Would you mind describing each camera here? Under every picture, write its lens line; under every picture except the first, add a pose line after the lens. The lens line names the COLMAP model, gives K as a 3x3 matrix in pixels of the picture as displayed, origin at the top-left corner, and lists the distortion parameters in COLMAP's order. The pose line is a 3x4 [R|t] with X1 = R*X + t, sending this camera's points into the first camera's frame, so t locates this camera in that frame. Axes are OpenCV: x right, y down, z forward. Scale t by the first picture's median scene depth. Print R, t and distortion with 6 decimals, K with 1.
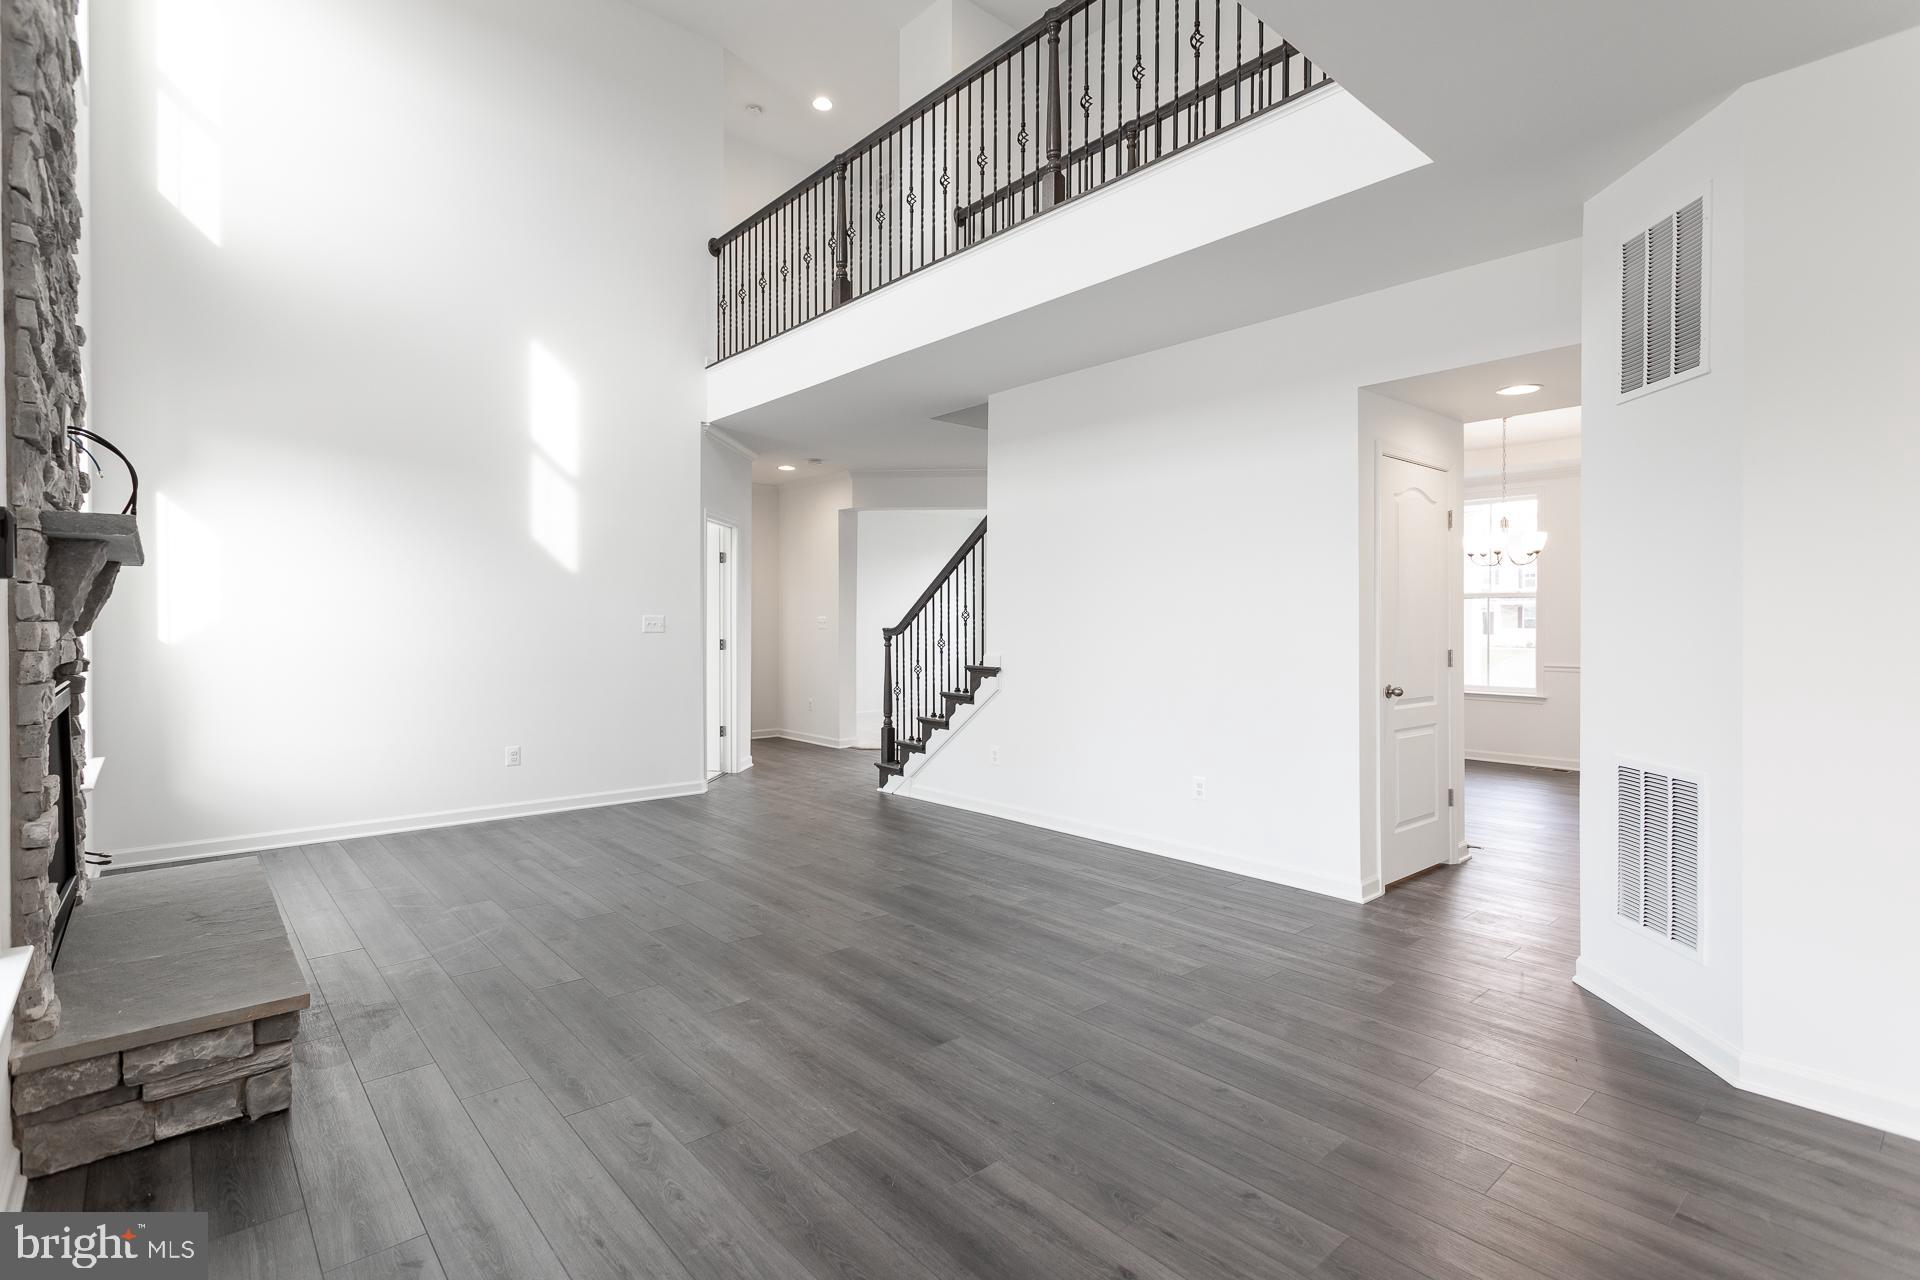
lens RADIAL K [[926.5, 0, 954.6], [0, 926.5, 621.7], [0, 0, 1]] dist [-0.000705, 0.000083]
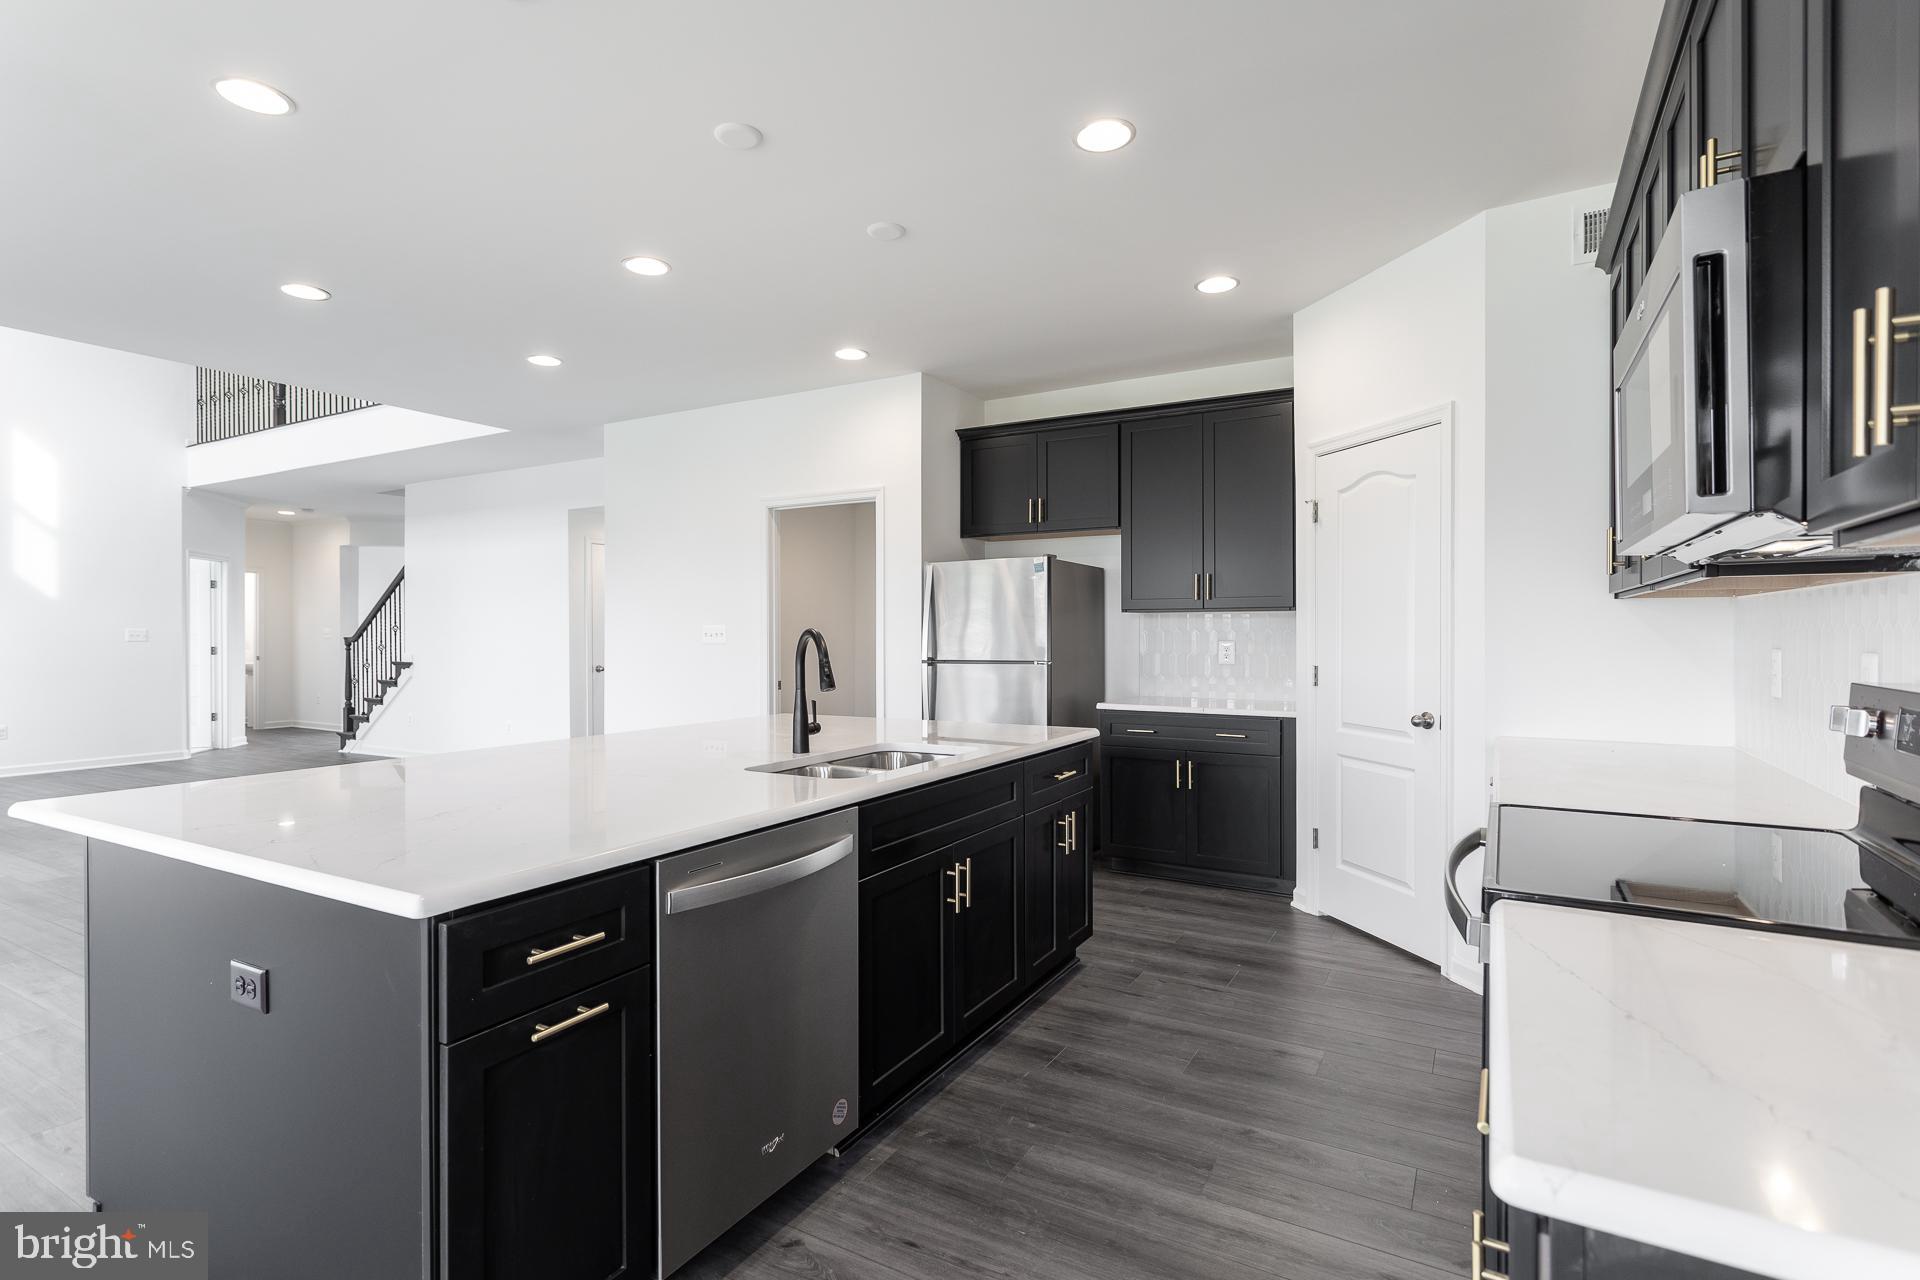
lens RADIAL K [[923.8, 0, 955.5], [0, 923.8, 632.5], [0, 0, 1]] dist [0.025924, 0.000698]
pose [[0.946640, -0.002754, 0.322282, 0.355074], [0.002571, 0.999996, 0.000995, 0.000388], [-0.322284, -0.000114, 0.946643, -0.672121]]
